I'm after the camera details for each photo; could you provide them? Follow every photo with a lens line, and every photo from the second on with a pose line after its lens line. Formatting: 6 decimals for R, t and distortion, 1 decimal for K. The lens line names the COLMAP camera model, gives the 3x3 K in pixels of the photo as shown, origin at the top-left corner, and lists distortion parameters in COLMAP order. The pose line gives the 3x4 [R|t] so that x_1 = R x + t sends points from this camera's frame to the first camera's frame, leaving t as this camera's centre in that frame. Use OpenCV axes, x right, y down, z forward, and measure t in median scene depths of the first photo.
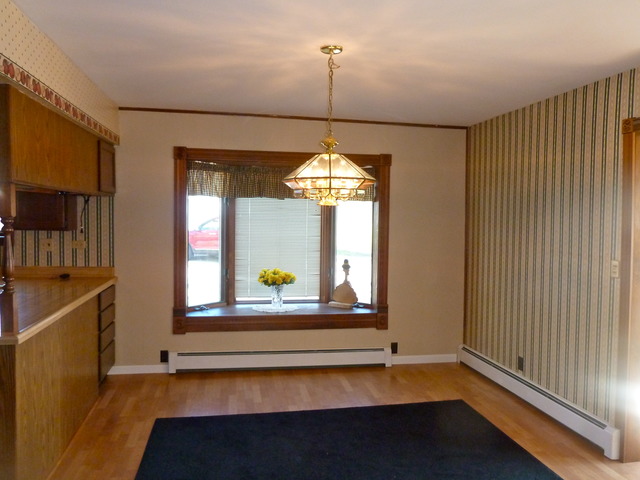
lens RADIAL K [[519.8, 0, 320.0], [0, 519.8, 240.0], [0, 0, 1]] dist [-0.001355, 0.004674]
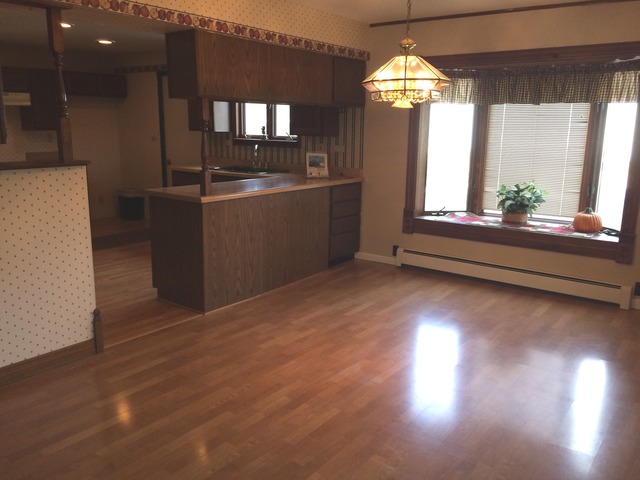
lens RADIAL K [[551.0, 0, 320.0], [0, 551.0, 240.0], [0, 0, 1]] dist [0.057343, 0.001512]
pose [[0.688353, 0.144229, -0.710893, 0.451864], [-0.039720, 0.986057, 0.161595, 0.013149], [0.724288, -0.082998, 0.684484, 0.058650]]
